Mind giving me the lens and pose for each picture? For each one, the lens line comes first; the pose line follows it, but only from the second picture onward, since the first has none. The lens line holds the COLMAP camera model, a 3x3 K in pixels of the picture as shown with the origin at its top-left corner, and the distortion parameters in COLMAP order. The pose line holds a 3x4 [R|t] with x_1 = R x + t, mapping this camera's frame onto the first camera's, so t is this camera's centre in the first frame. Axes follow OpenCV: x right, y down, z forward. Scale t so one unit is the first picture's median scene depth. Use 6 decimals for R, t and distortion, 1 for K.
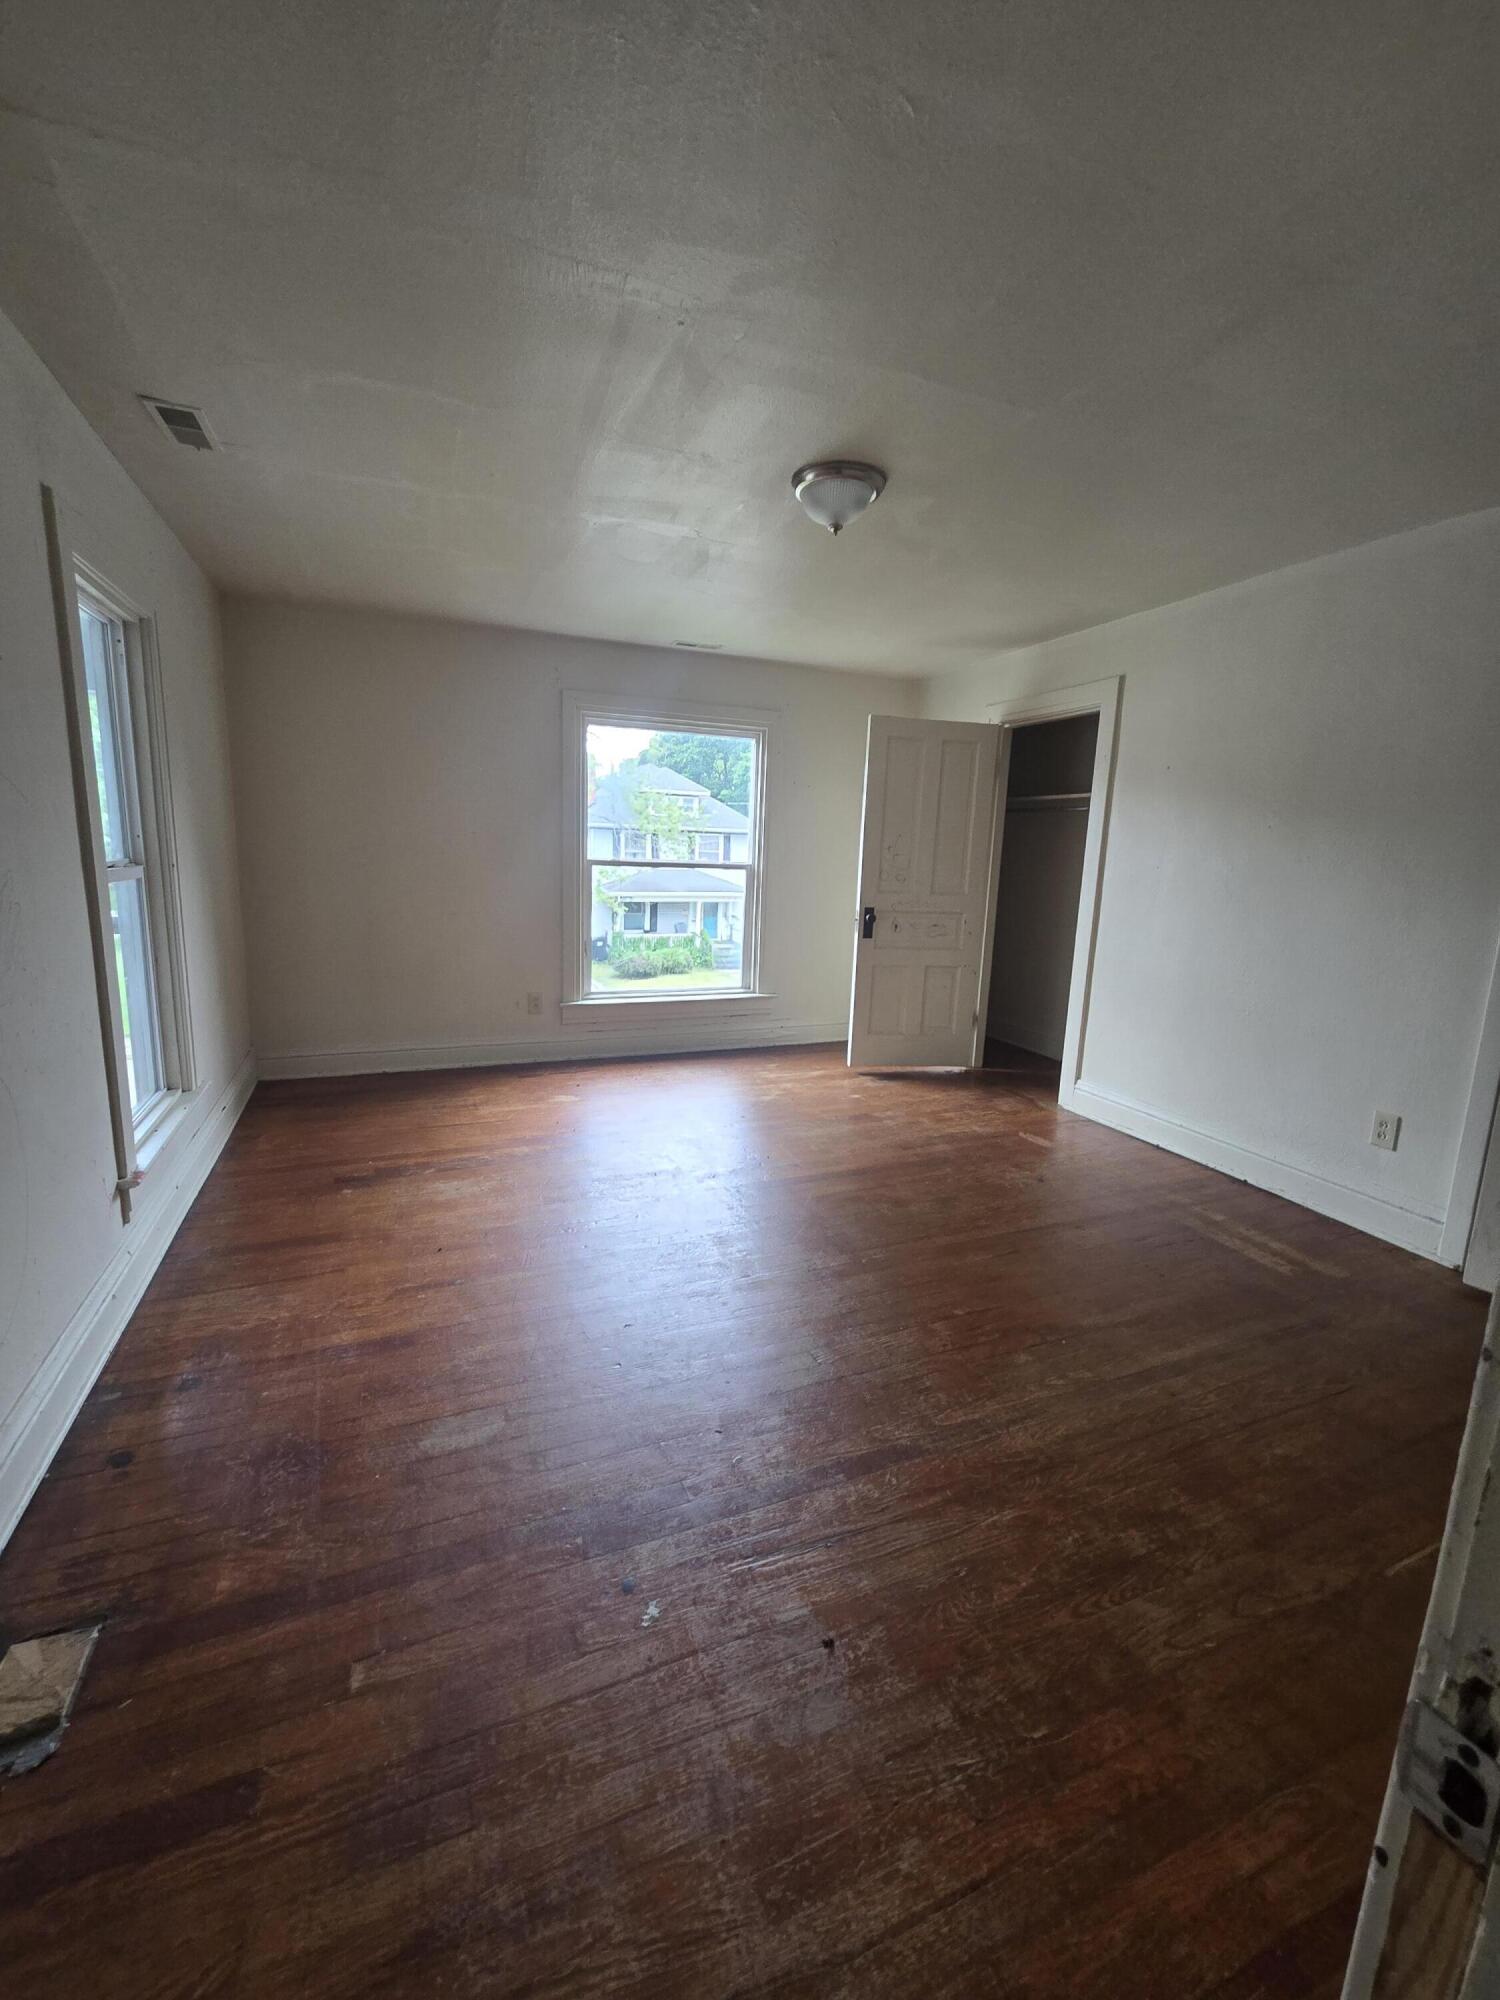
lens RADIAL K [[819.9, 0, 750.8], [0, 819.9, 991.8], [0, 0, 1]] dist [-0.002120, -0.000783]
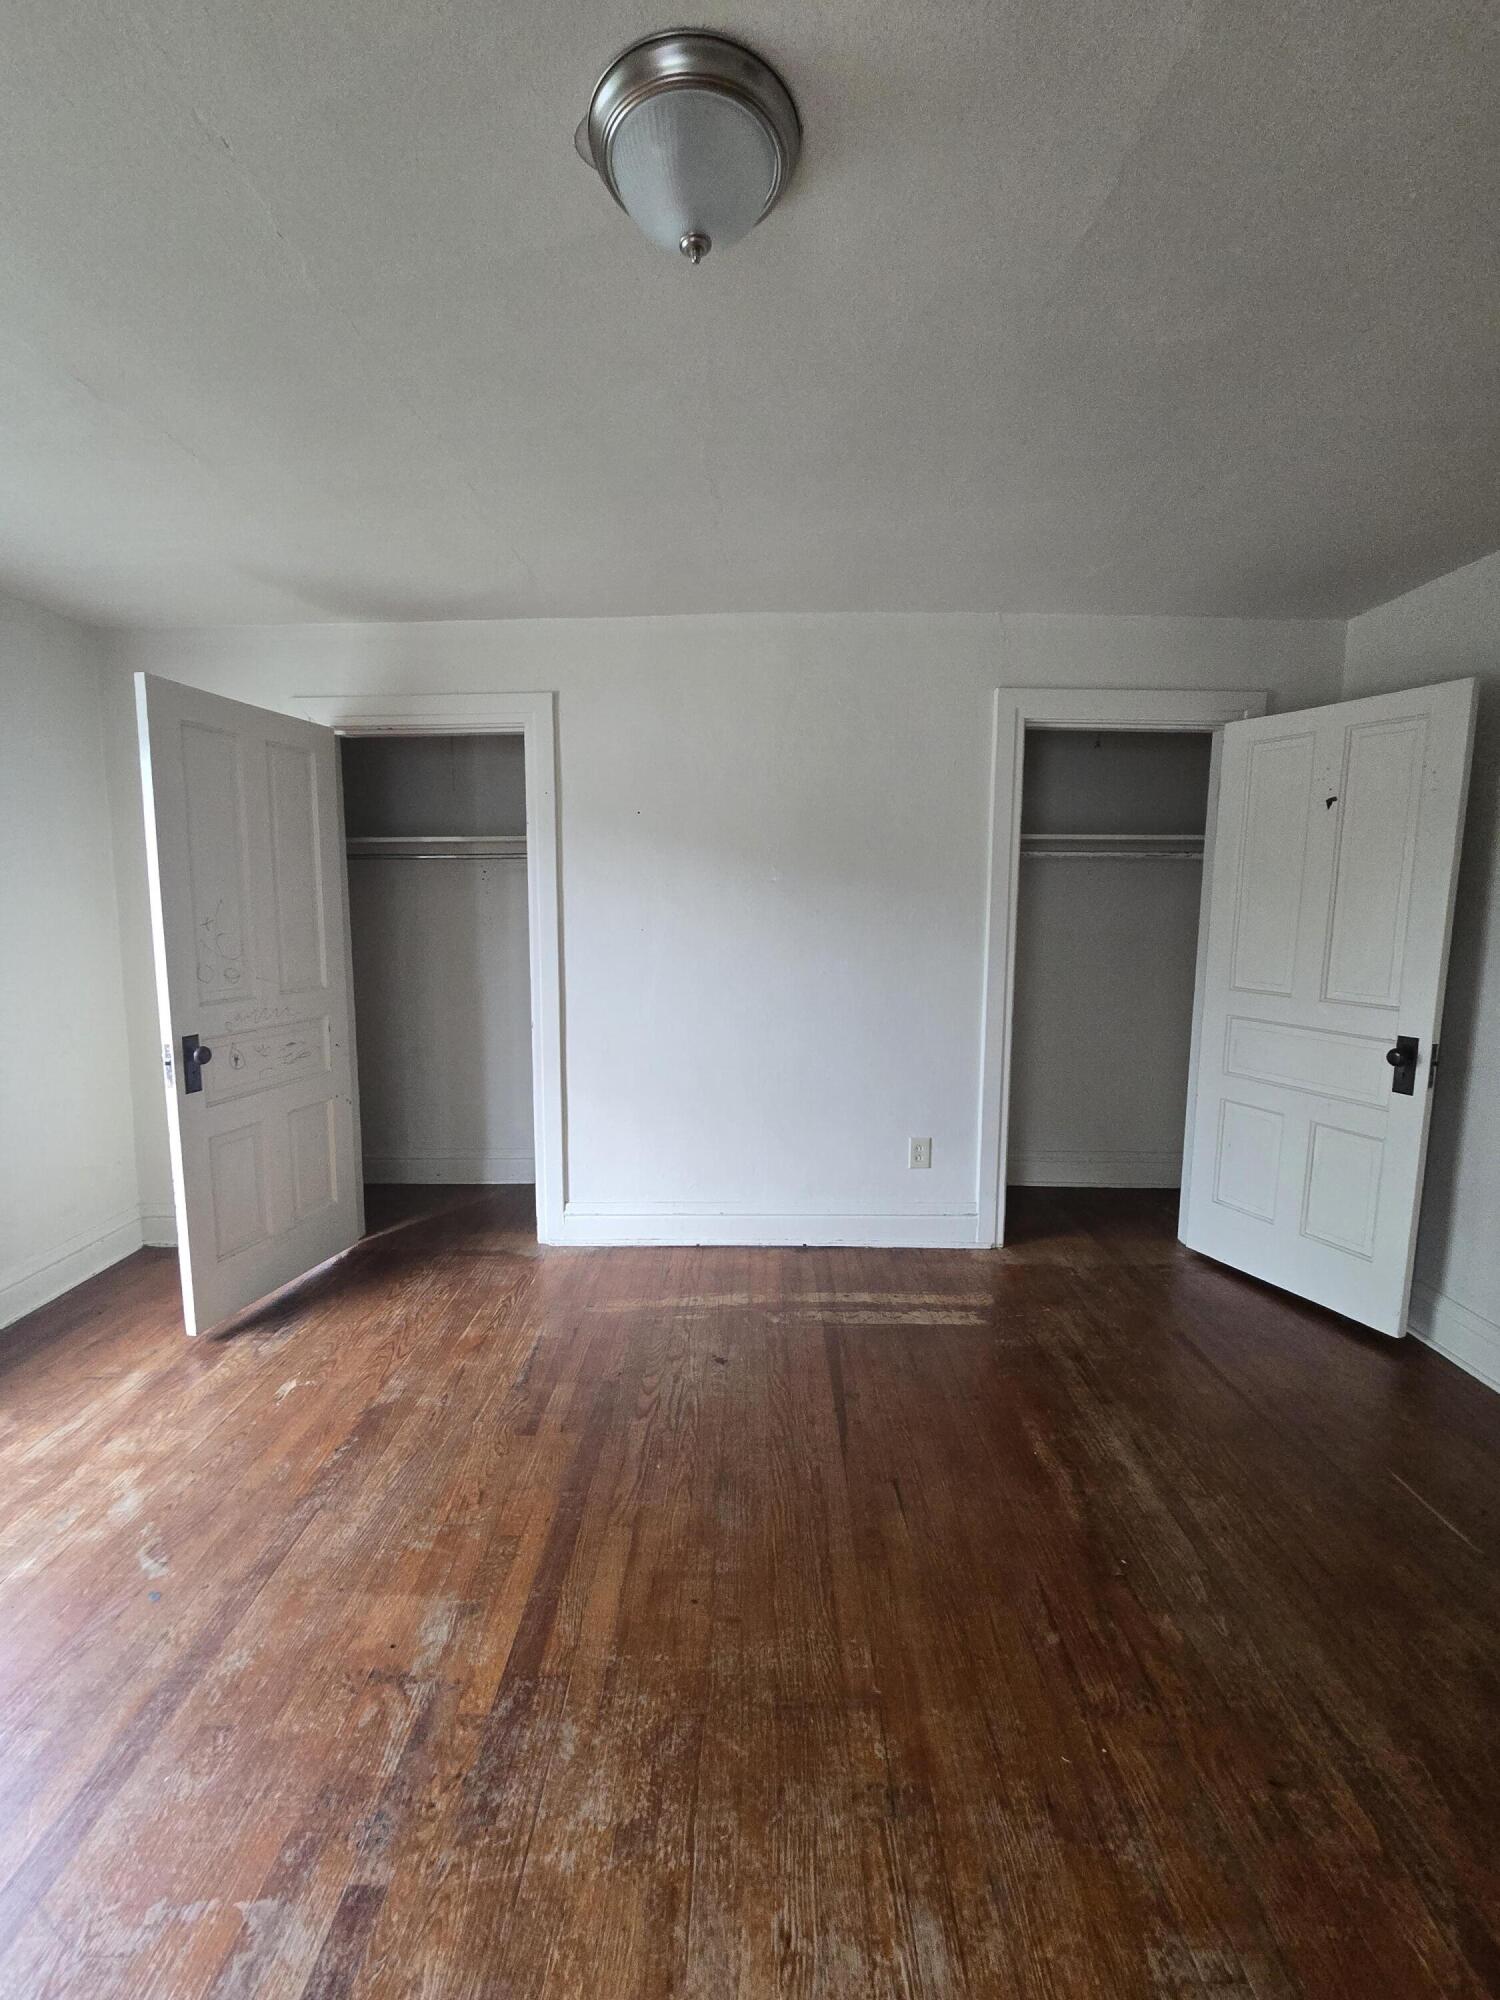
lens RADIAL K [[819.9, 0, 748.2], [0, 819.9, 995.5], [0, 0, 1]] dist [-0.002120, -0.000783]
pose [[0.414137, -0.141469, 0.899154, -0.199098], [0.180747, 0.980957, 0.071090, -0.110383], [-0.892088, 0.133079, 0.431821, 0.484864]]
